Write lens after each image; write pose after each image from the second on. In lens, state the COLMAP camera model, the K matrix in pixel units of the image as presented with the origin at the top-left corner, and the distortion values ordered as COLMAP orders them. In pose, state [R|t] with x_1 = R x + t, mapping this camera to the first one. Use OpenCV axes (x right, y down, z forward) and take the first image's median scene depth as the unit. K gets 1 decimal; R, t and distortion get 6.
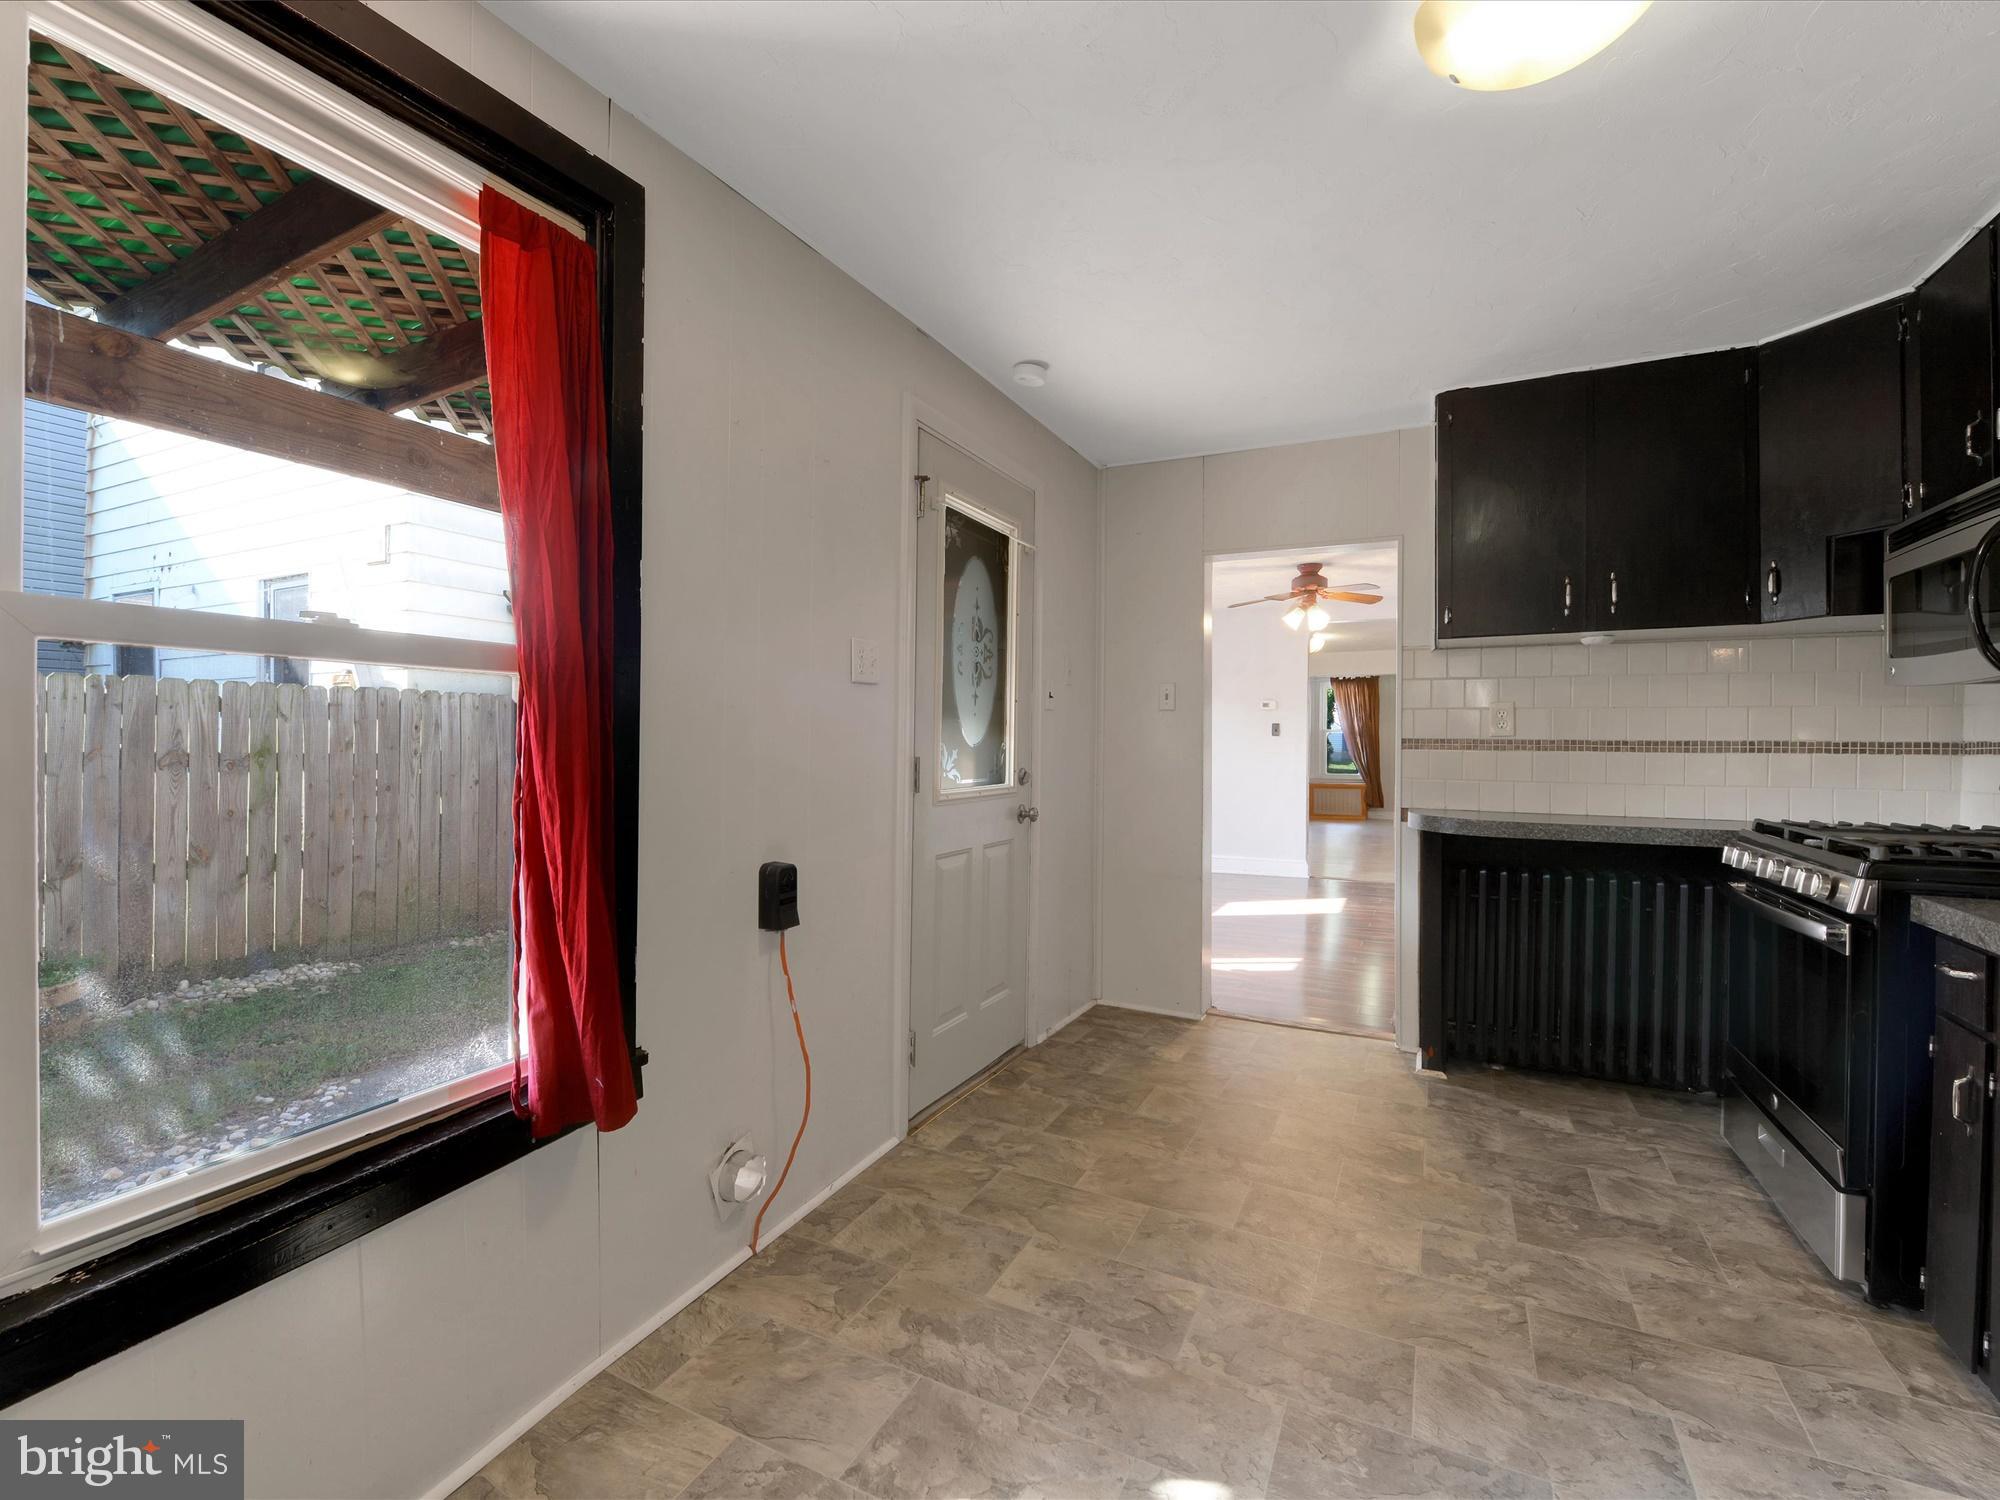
lens RADIAL K [[902.1, 0, 1021.0], [0, 902.1, 744.4], [0, 0, 1]] dist [0.000594, 0.000109]
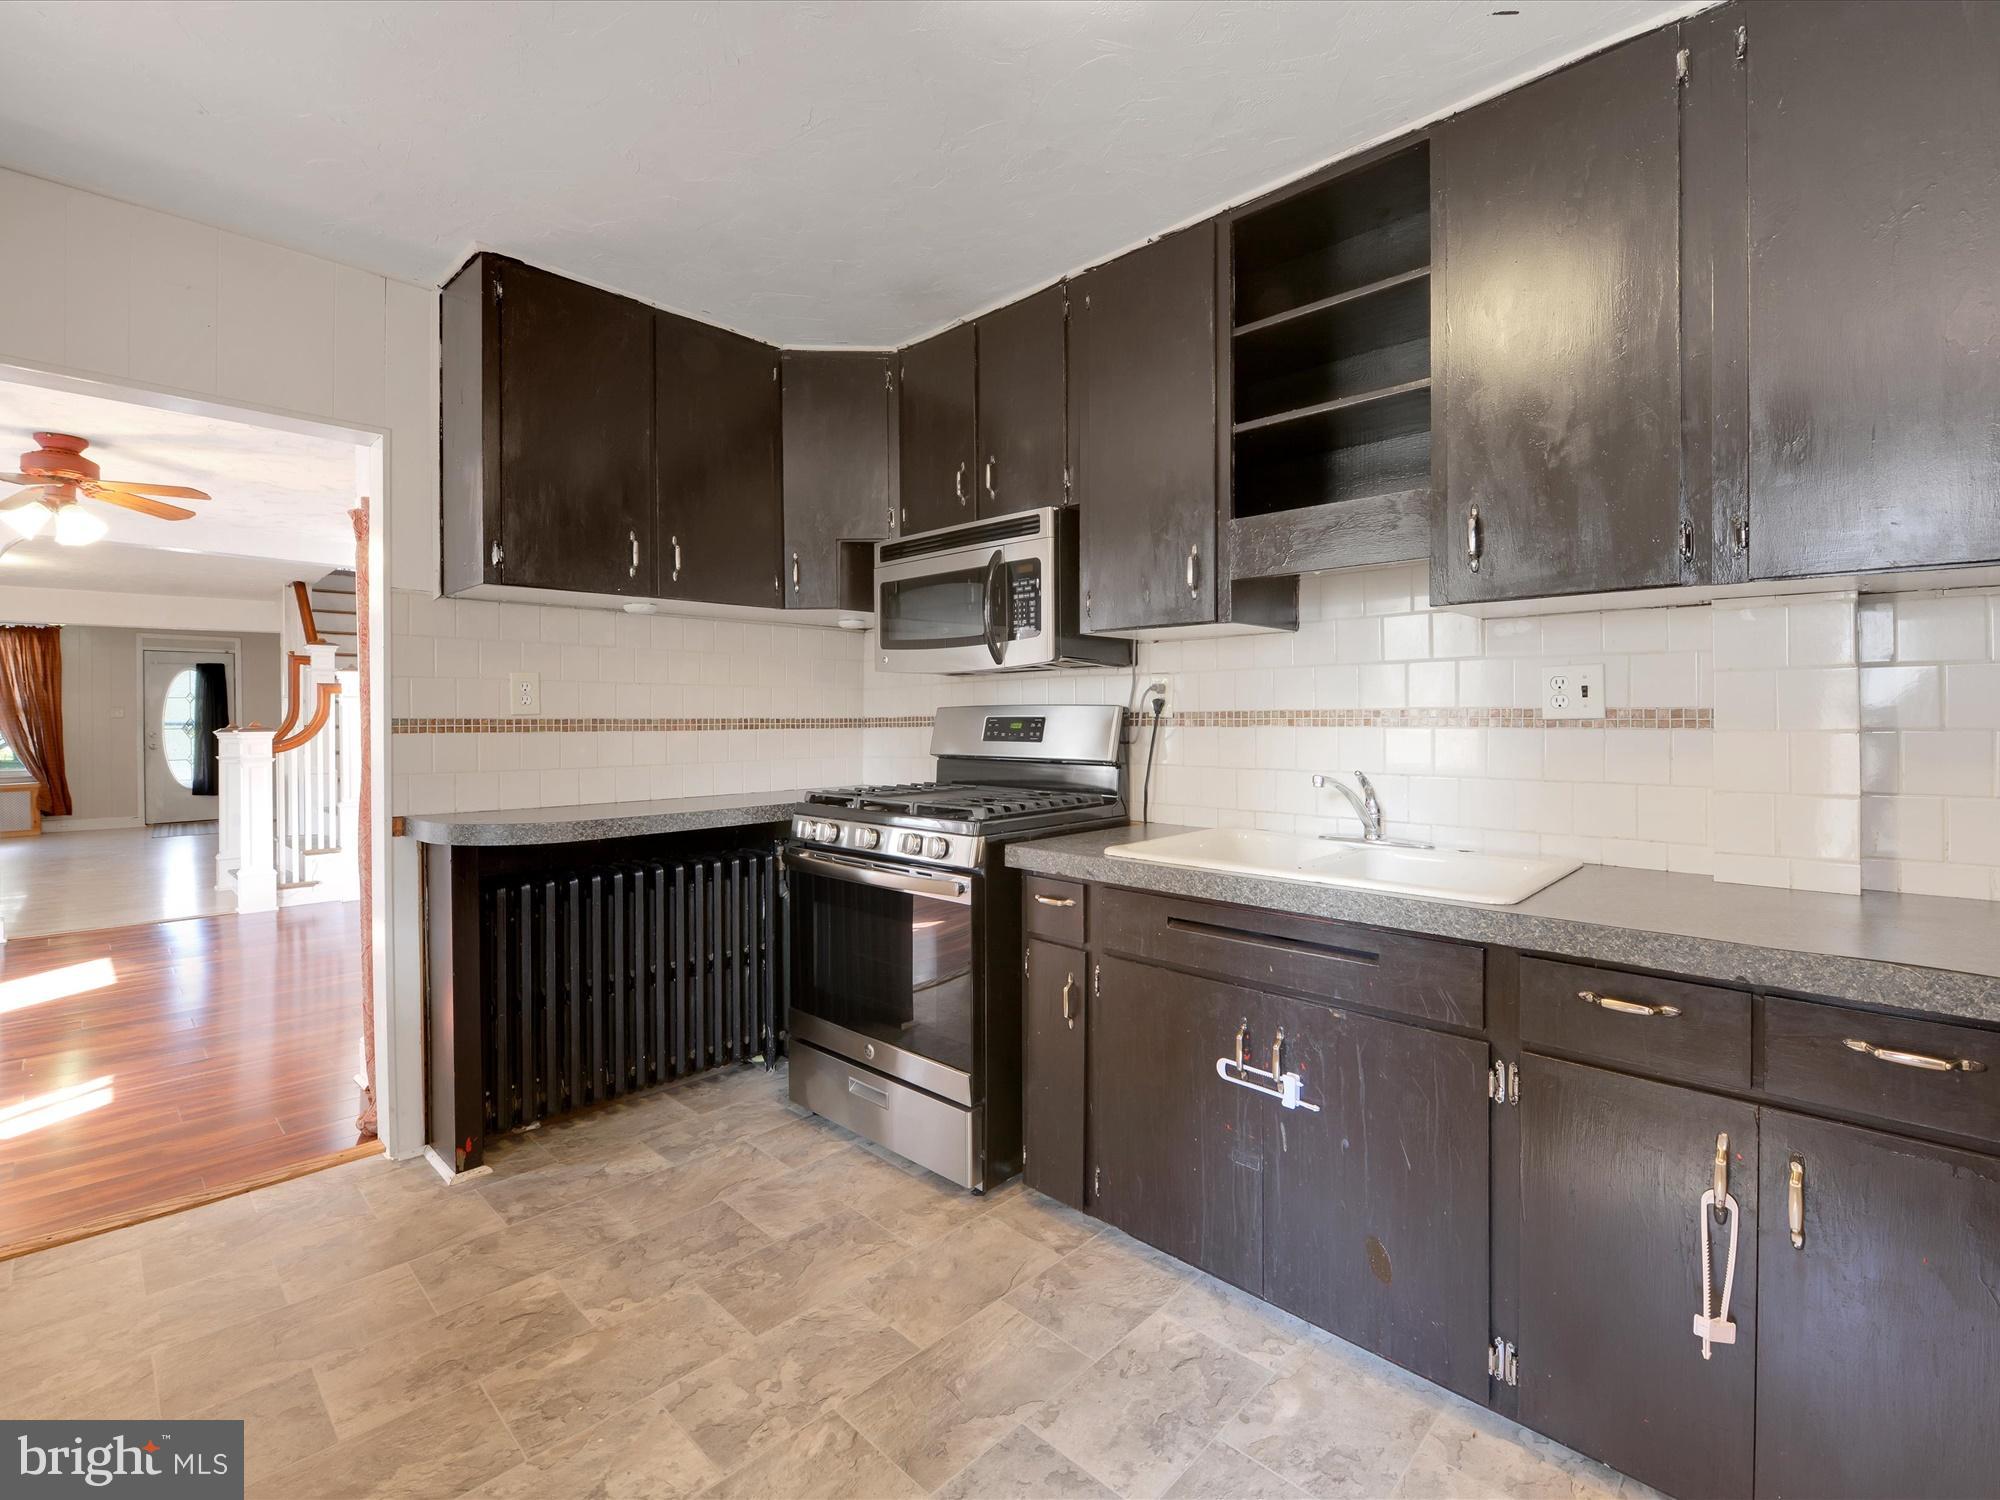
lens RADIAL K [[902.1, 0, 1000.9], [0, 902.1, 715.5], [0, 0, 1]] dist [0.000594, 0.000109]
pose [[0.325857, -0.005511, 0.945403, -0.121321], [0.010371, 0.999944, 0.002255, -0.007502], [-0.945362, 0.009070, 0.325896, 0.437371]]
